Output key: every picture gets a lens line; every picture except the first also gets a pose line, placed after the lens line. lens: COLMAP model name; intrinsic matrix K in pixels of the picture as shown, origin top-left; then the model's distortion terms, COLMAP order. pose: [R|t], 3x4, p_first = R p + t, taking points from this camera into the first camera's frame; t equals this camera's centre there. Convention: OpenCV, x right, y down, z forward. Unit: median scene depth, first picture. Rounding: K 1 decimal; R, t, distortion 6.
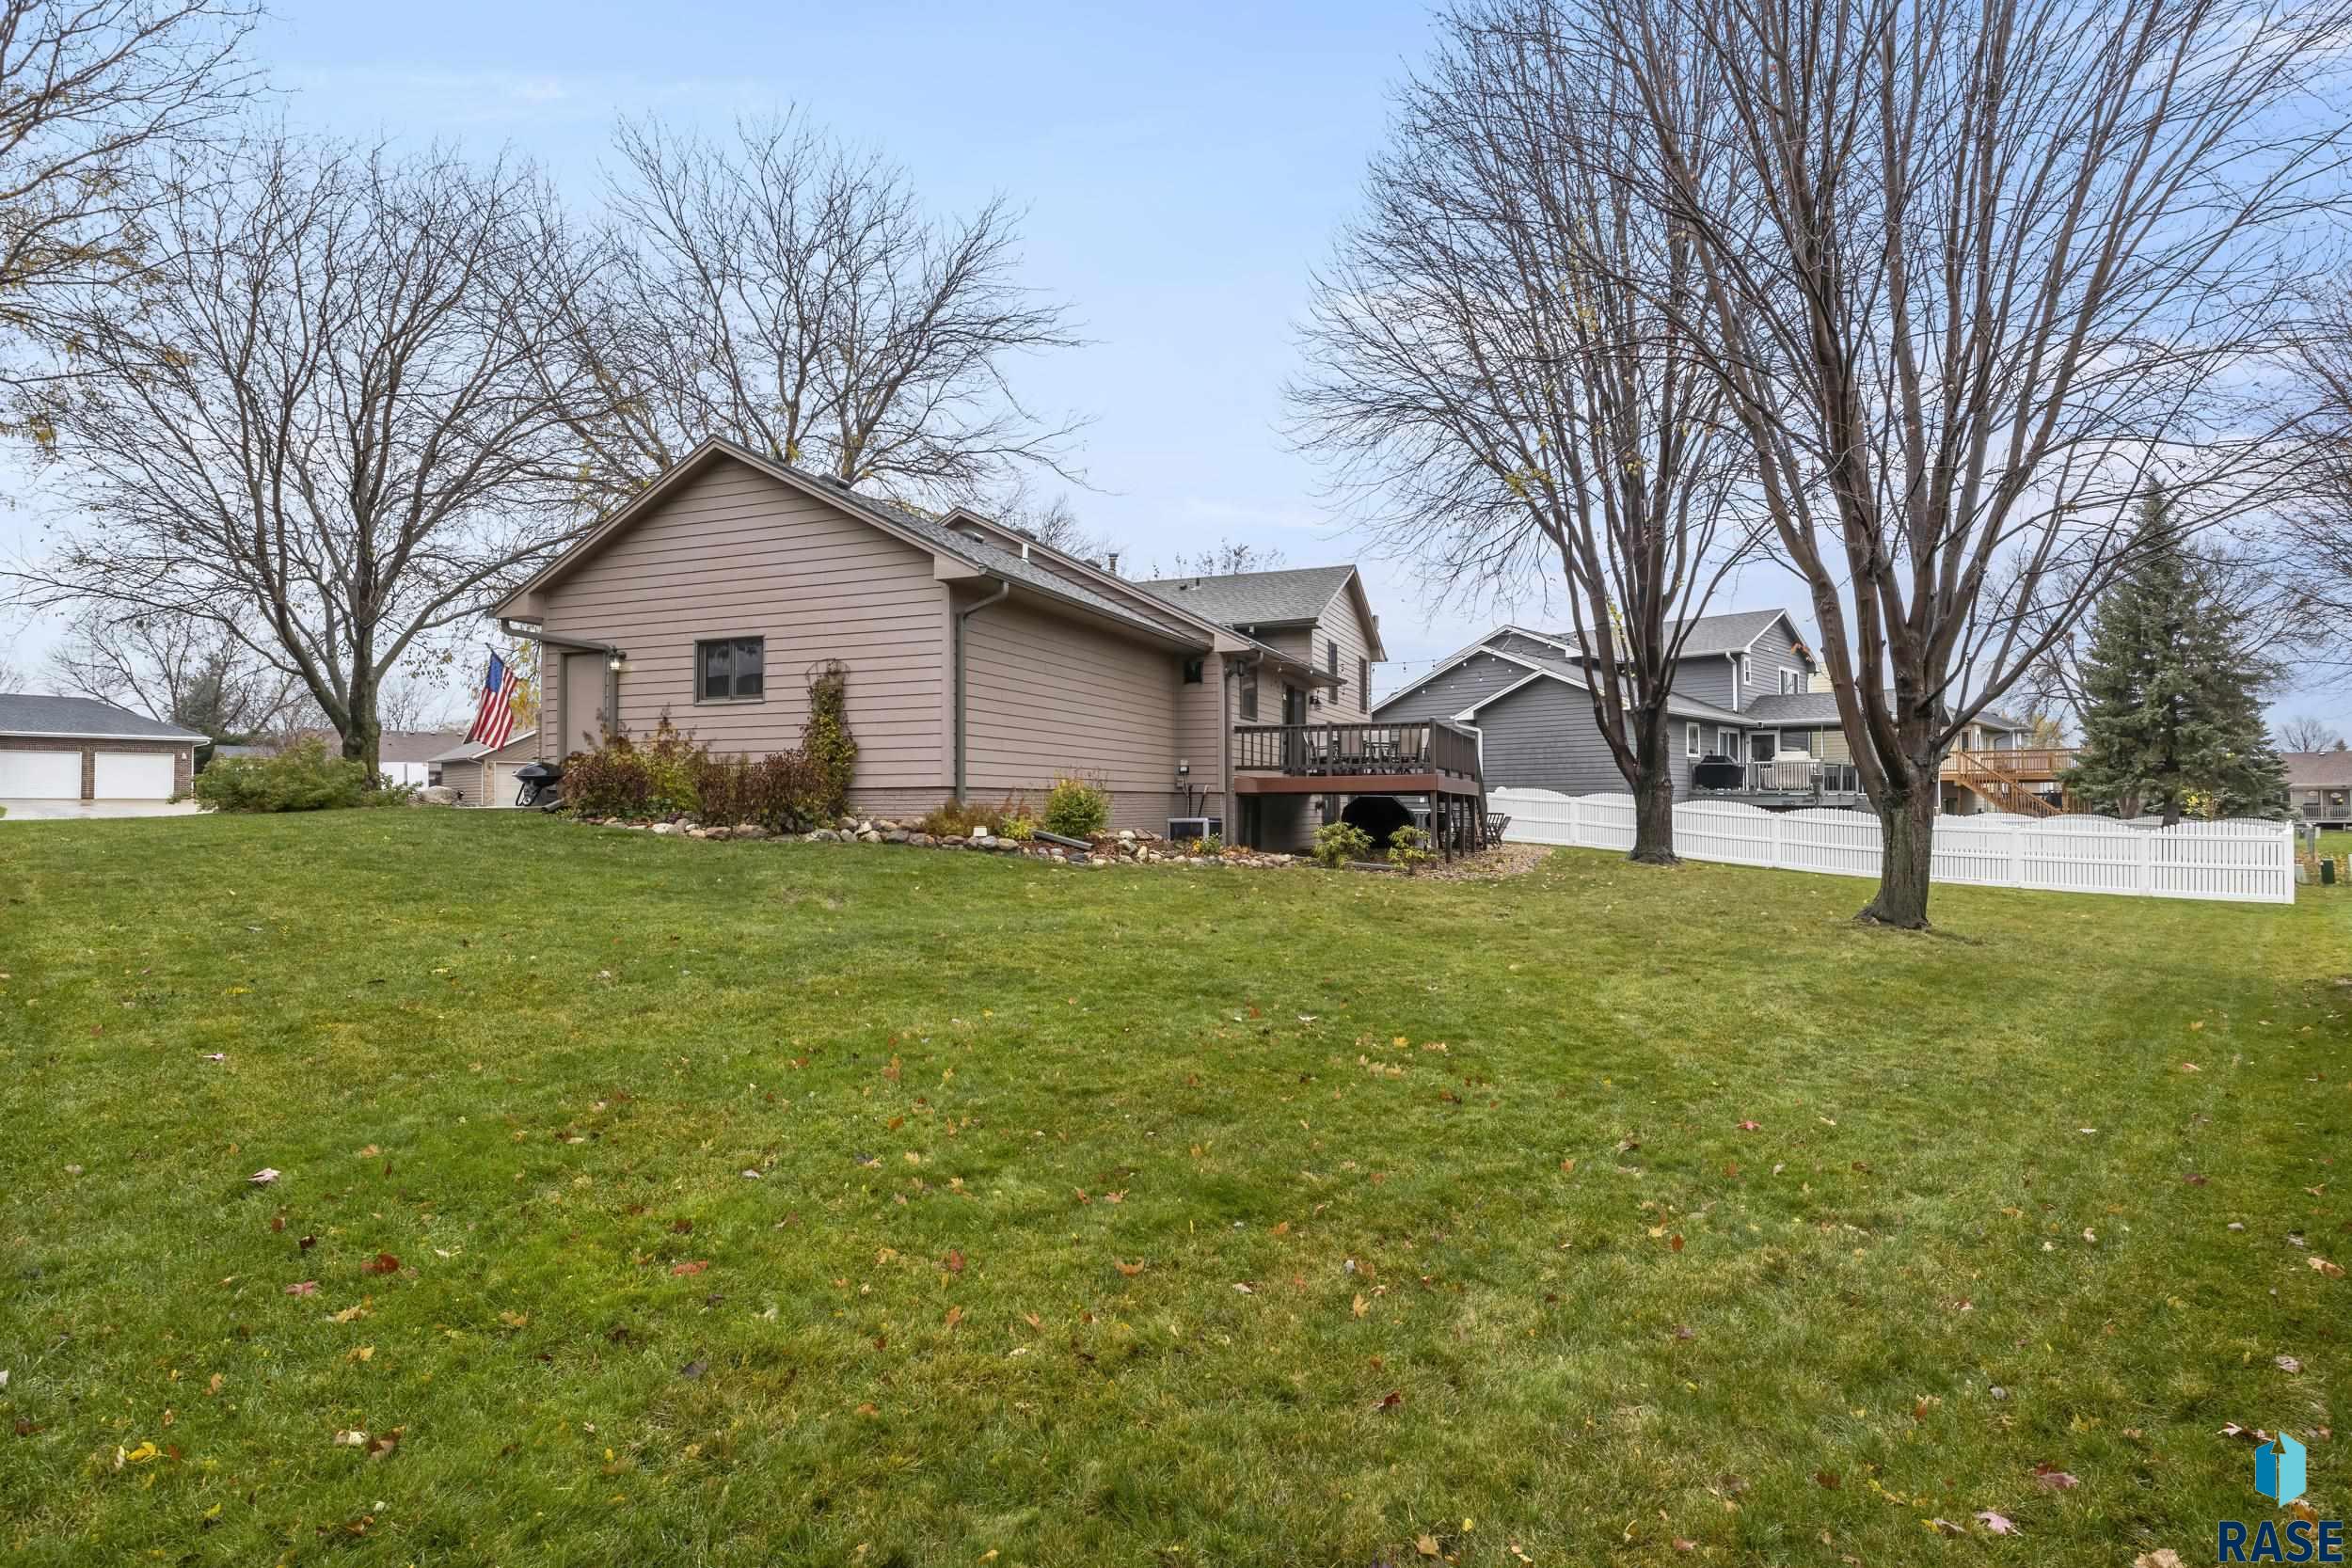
lens RADIAL K [[1189.2, 0, 1175.2], [0, 1189.2, 719.0], [0, 0, 1]] dist [-0.016531, -0.000886]
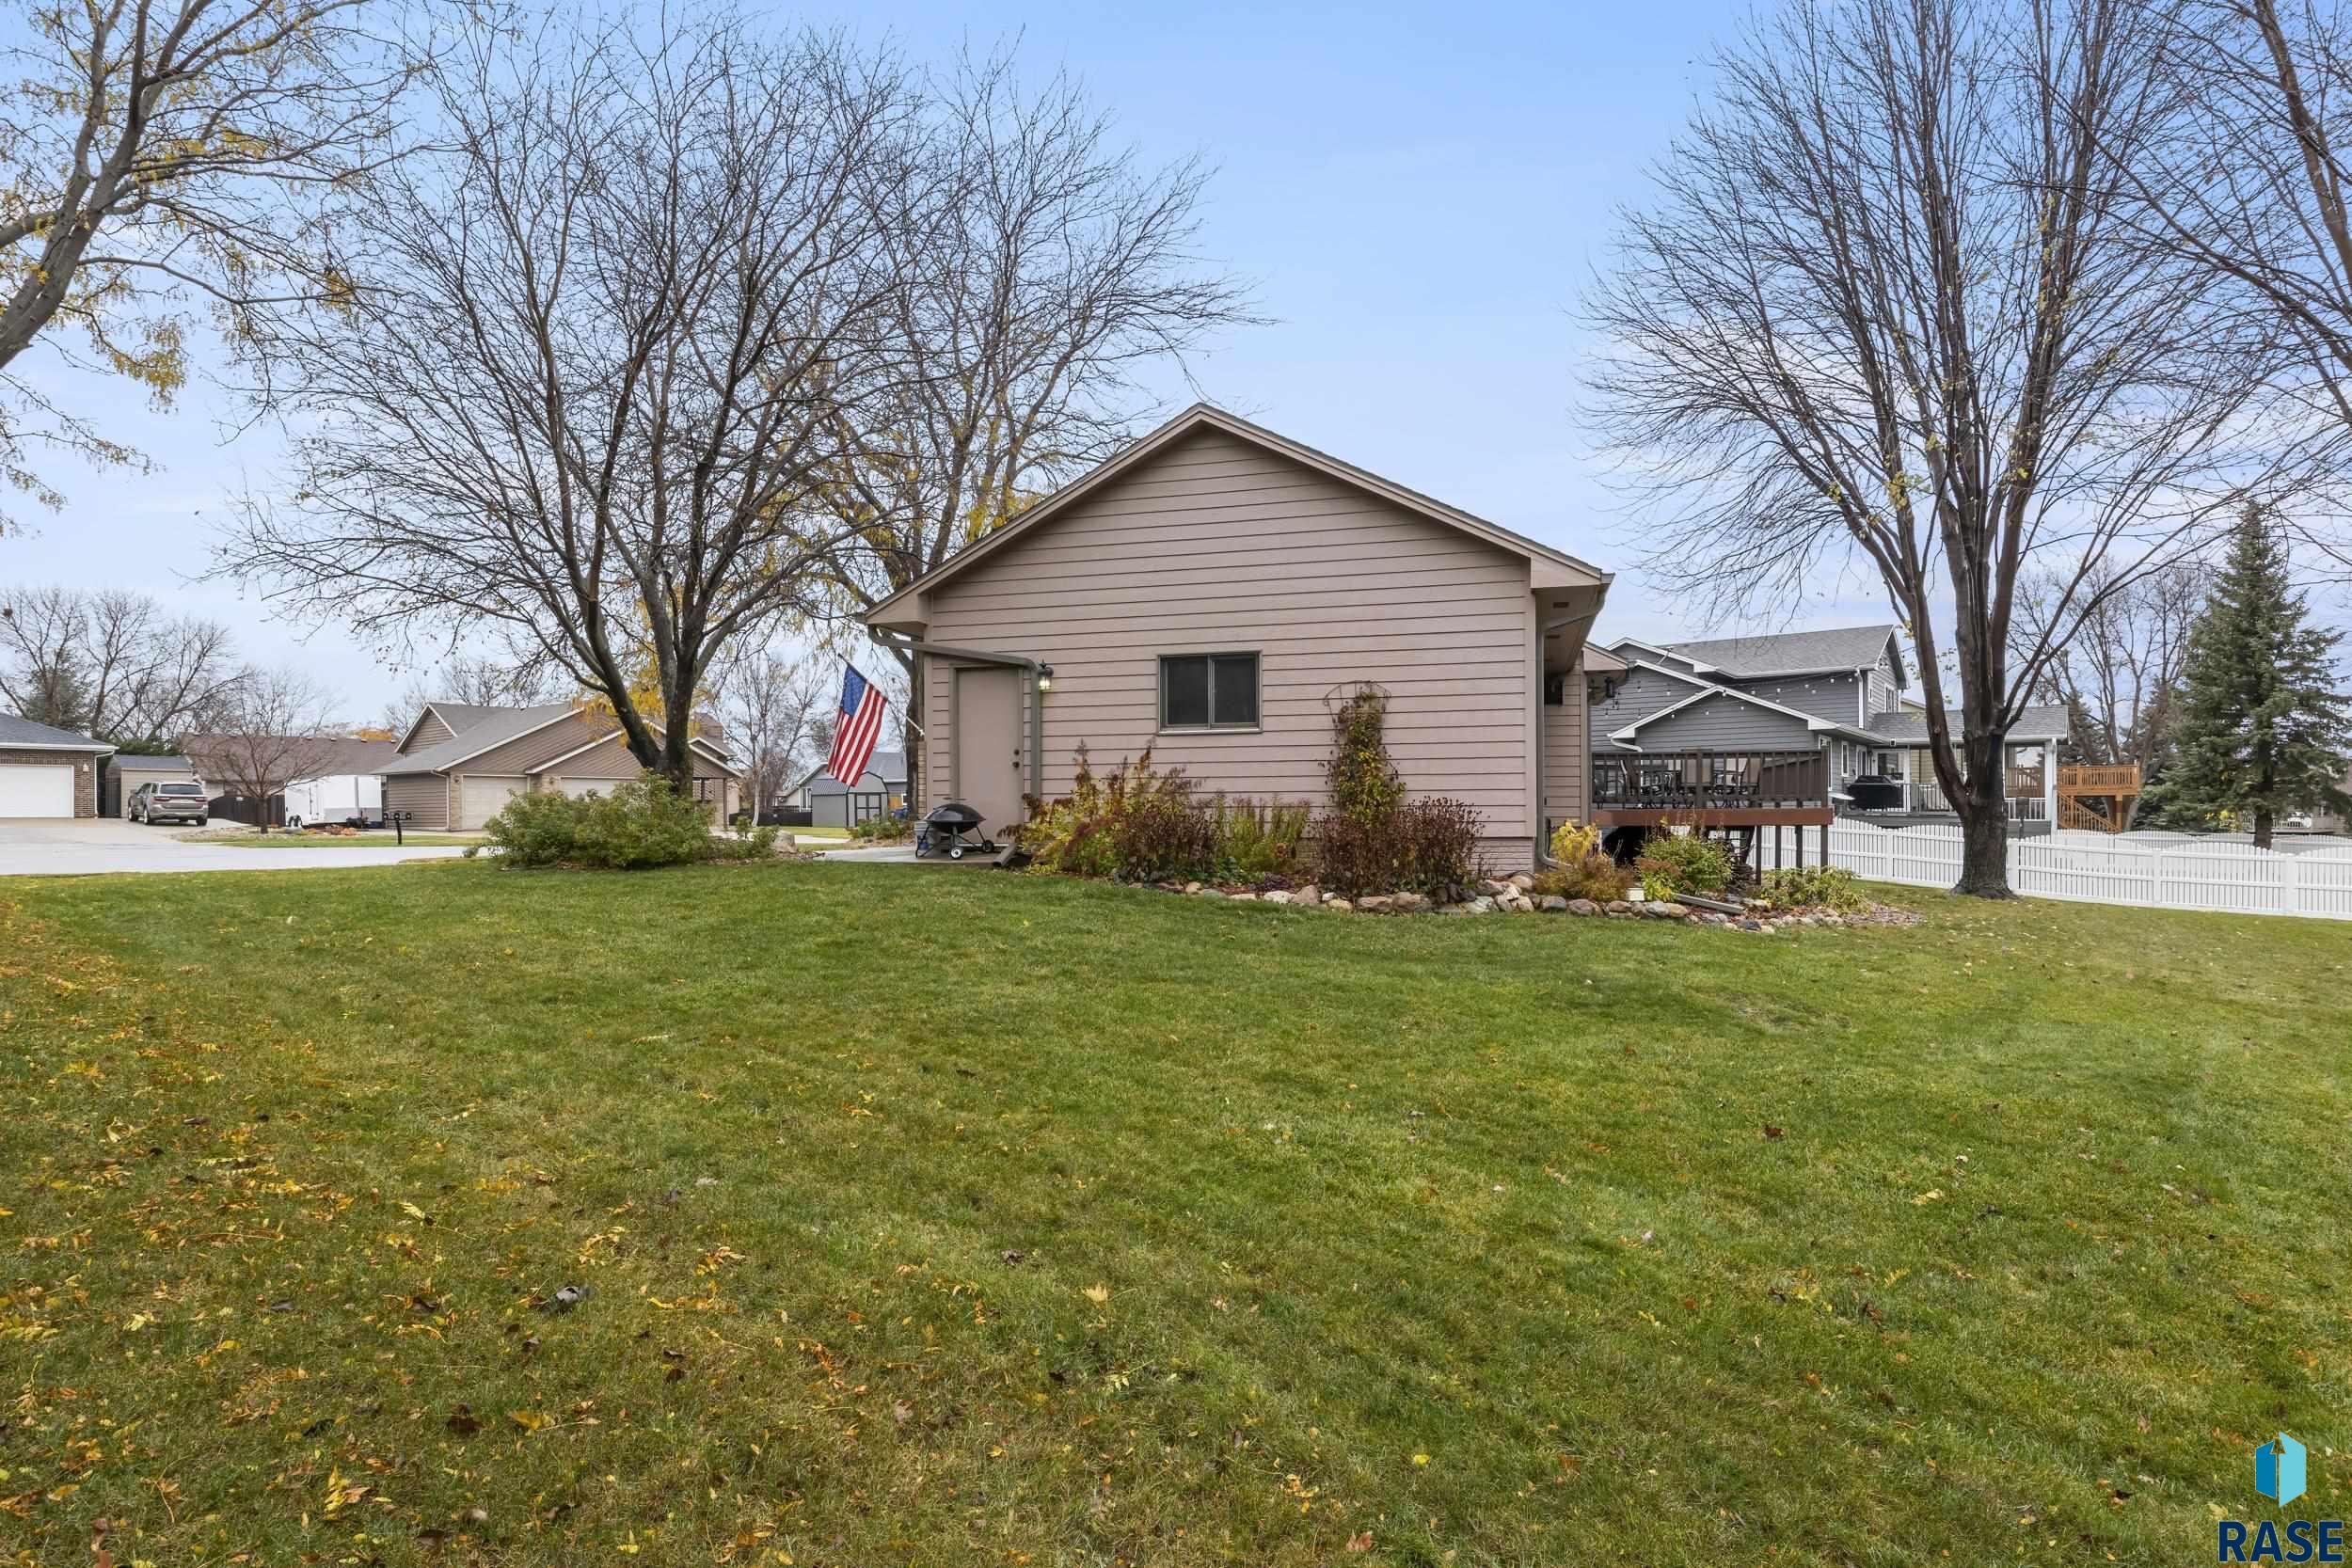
lens RADIAL K [[1211.7, 0, 1177.0], [0, 1211.7, 746.3], [0, 0, 1]] dist [-0.005474, -0.001074]
pose [[0.995314, 0.004216, 0.096607, -0.433811], [-0.005997, 0.999817, 0.018156, -0.017246], [-0.096513, -0.018650, 0.995157, 0.150387]]
